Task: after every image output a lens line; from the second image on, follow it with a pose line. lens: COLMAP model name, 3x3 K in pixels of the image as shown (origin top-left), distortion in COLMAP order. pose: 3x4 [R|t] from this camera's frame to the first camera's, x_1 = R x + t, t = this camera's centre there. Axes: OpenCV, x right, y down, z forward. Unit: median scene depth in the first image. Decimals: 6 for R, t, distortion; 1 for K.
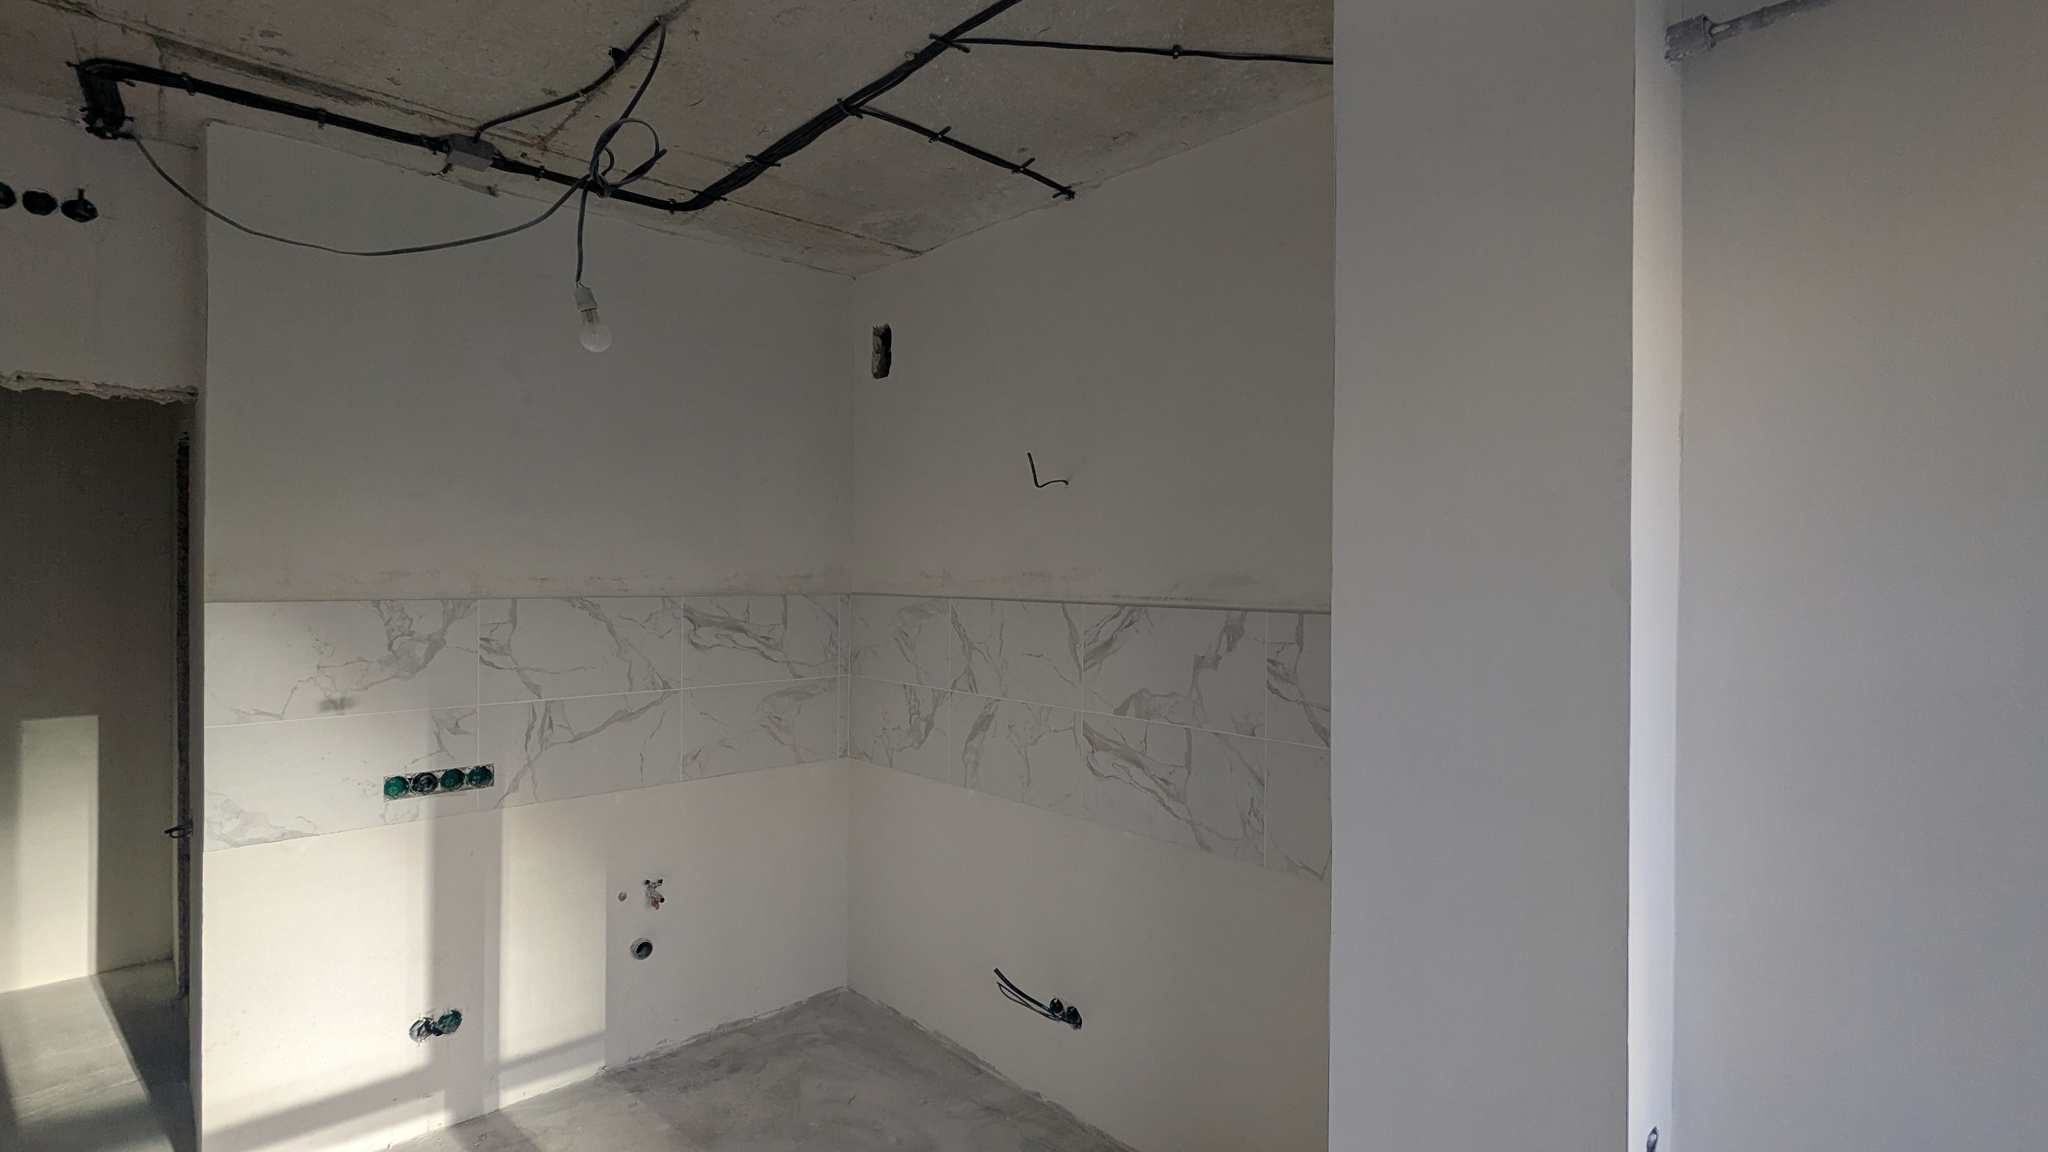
lens RADIAL K [[957.5, 0, 1024.0], [0, 957.5, 576.0], [0, 0, 1]] dist [-0.004048, 0.000209]
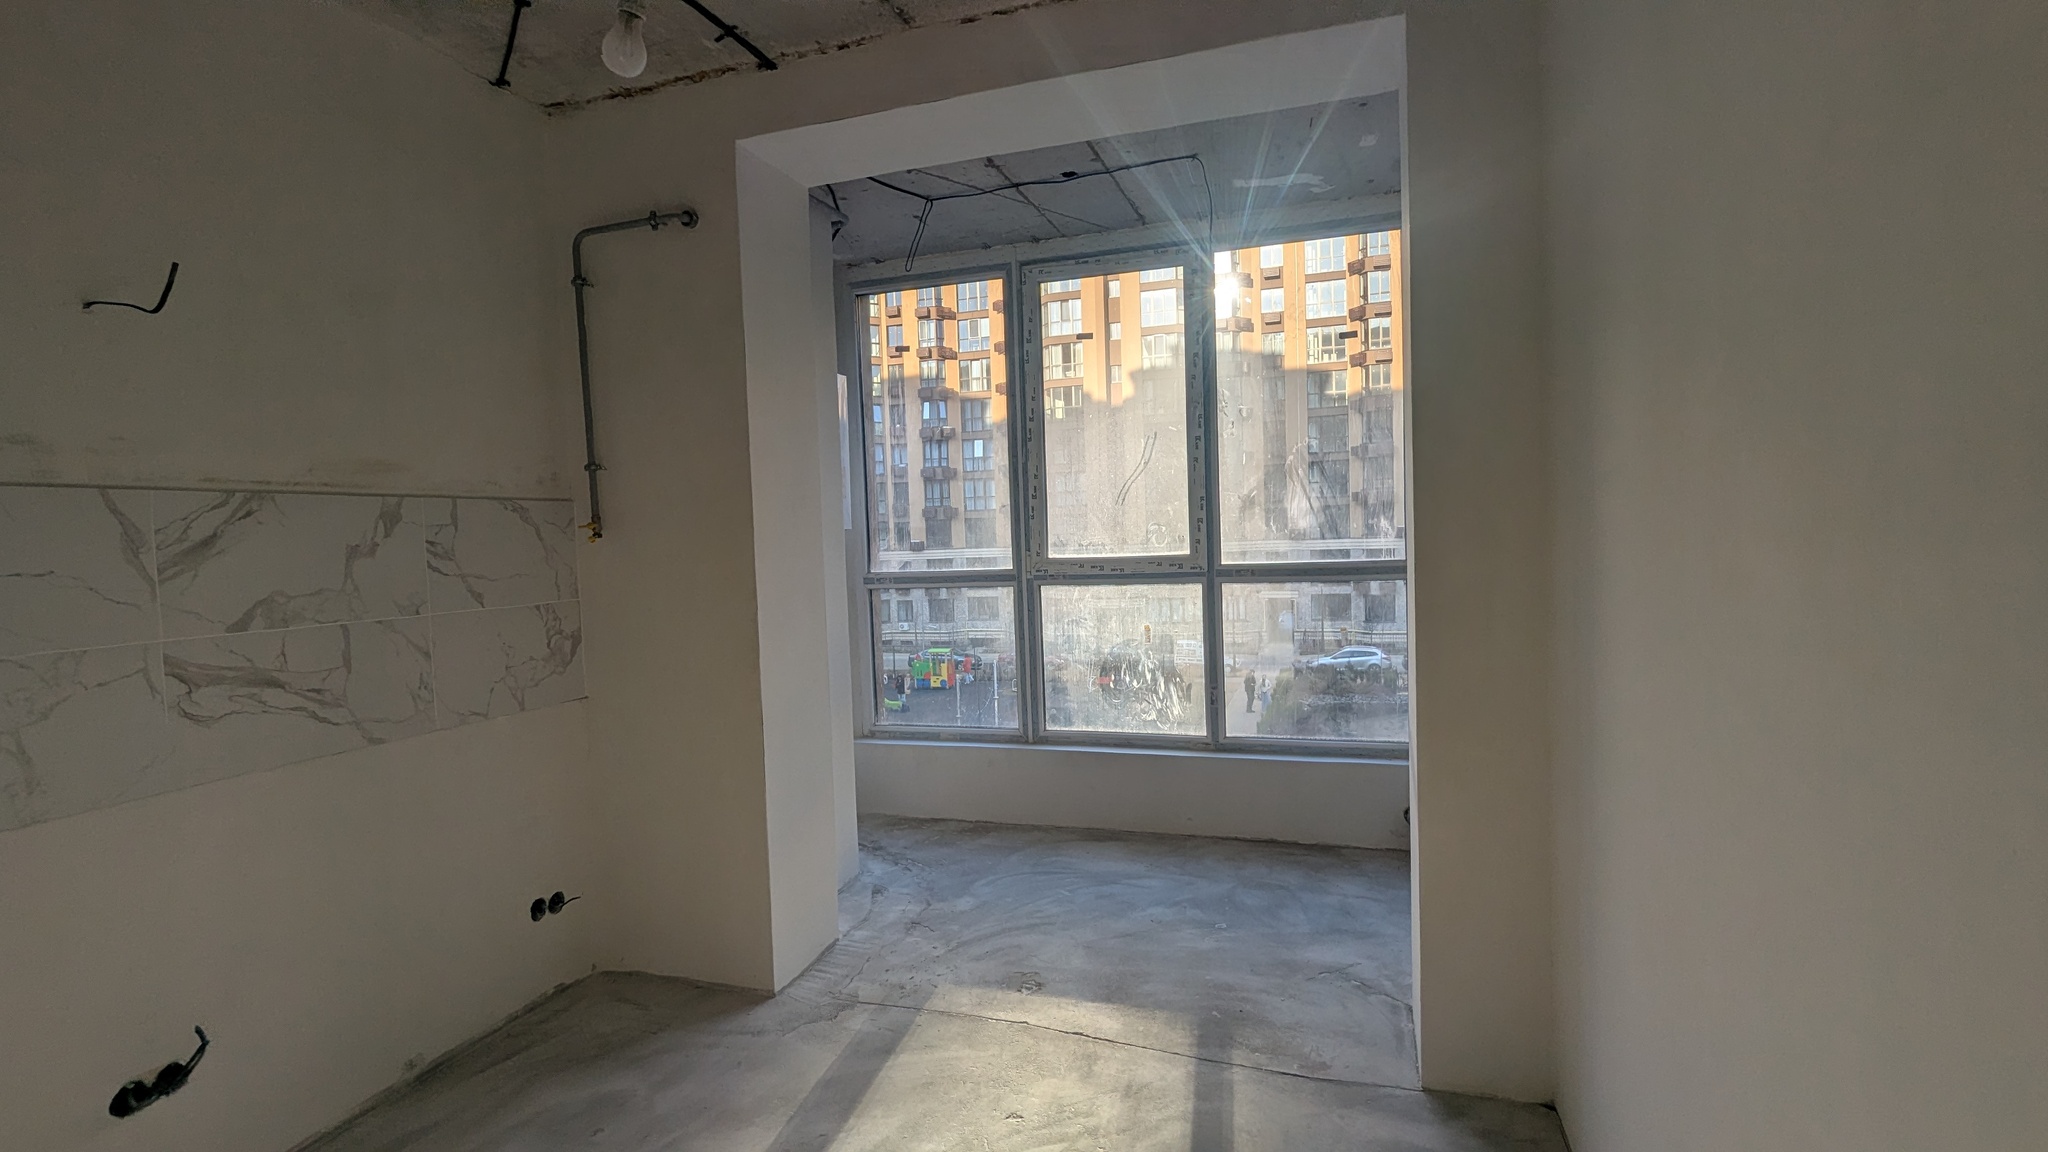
lens RADIAL K [[999.5, 0, 1024.0], [0, 999.5, 576.0], [0, 0, 1]] dist [-0.000185, 0.000226]
pose [[-0.478930, -0.036985, 0.877074, -0.893649], [0.022004, 0.998292, 0.054112, 0.067040], [-0.877577, 0.045215, -0.477299, 0.794515]]
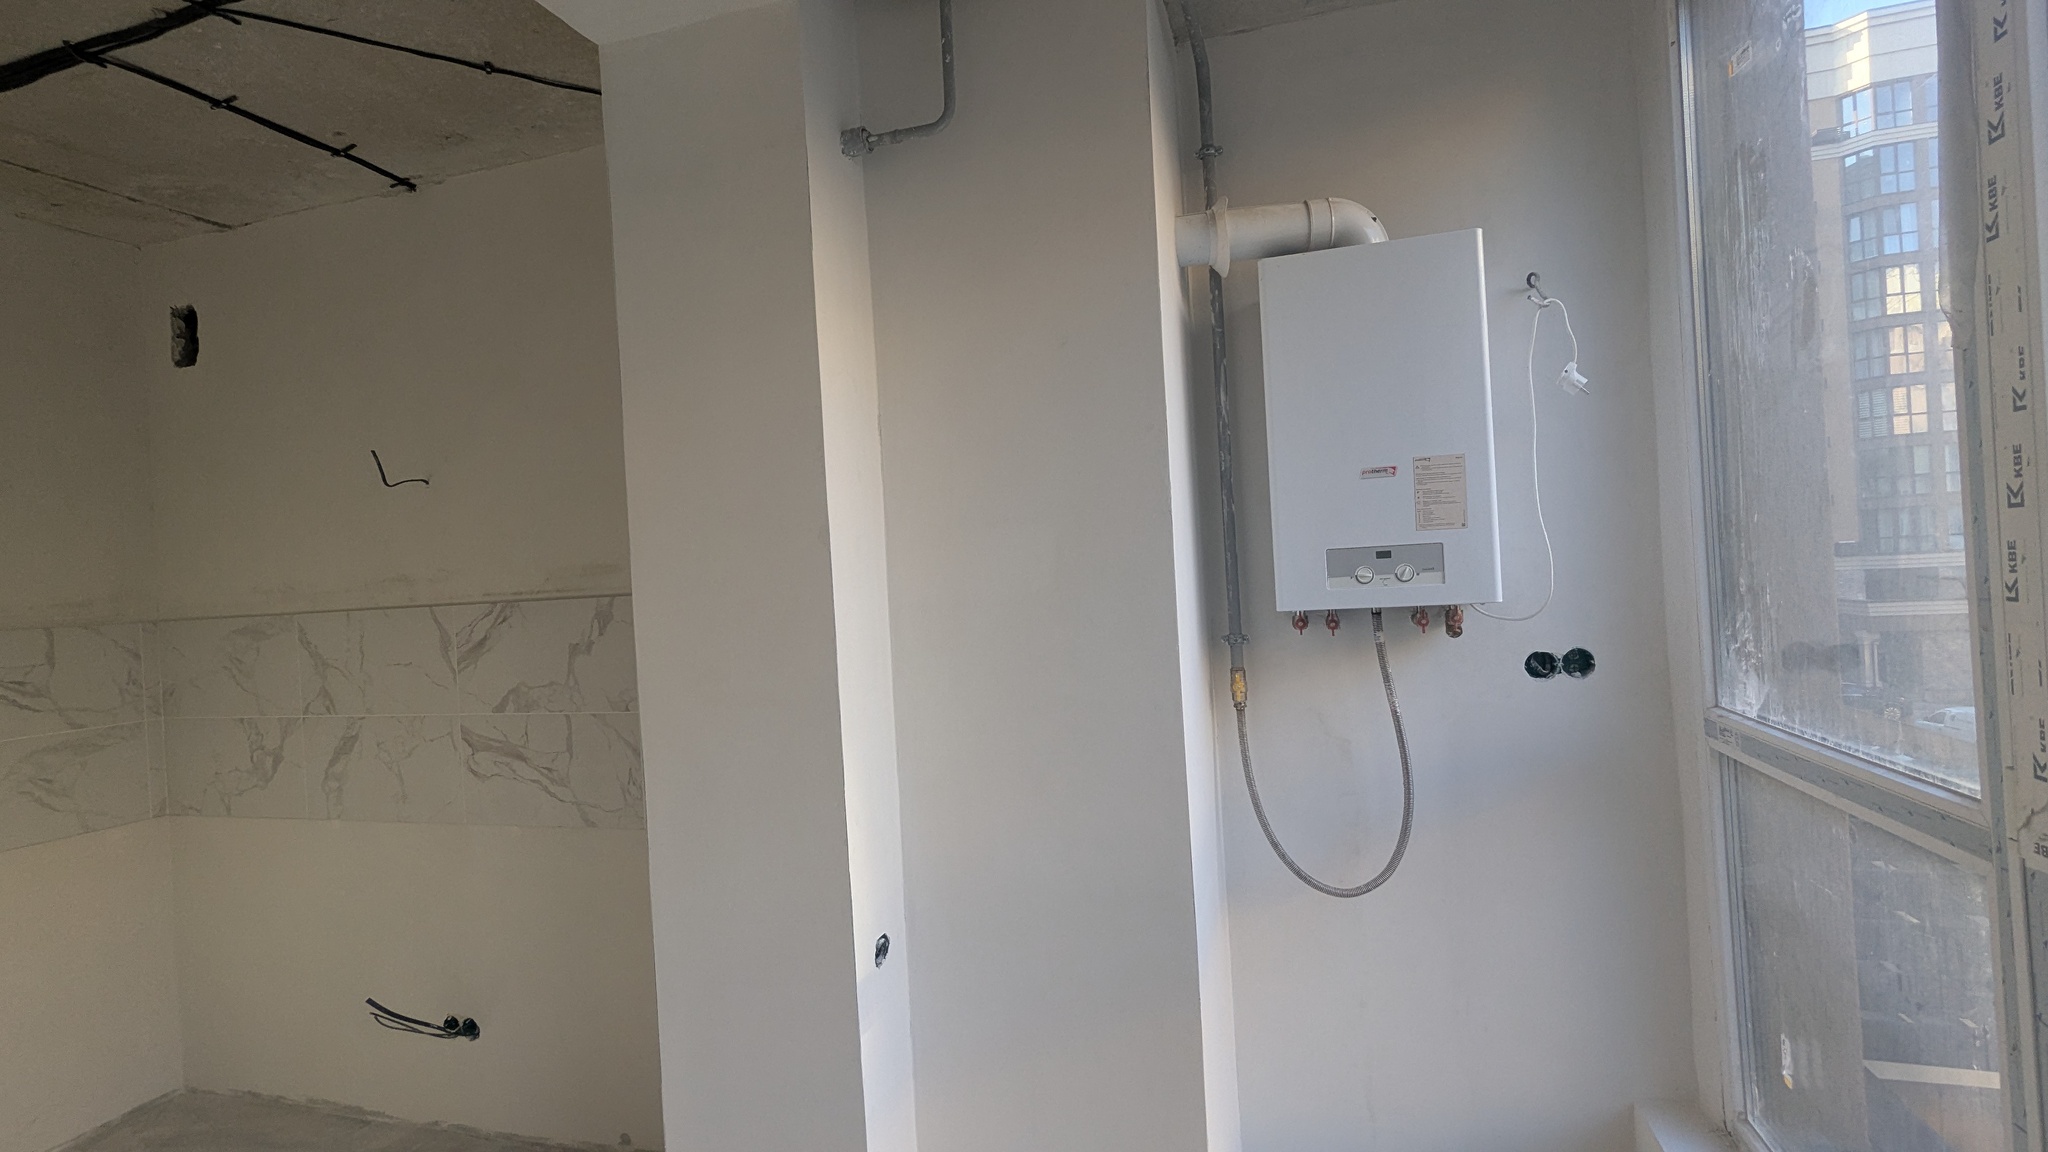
lens RADIAL K [[957.5, 0, 1024.0], [0, 957.5, 576.0], [0, 0, 1]] dist [-0.004048, 0.000209]
pose [[0.866539, -0.058139, 0.495712, 0.085367], [0.065909, 0.997824, 0.001815, 0.035906], [-0.494739, 0.031099, 0.868485, -0.140588]]
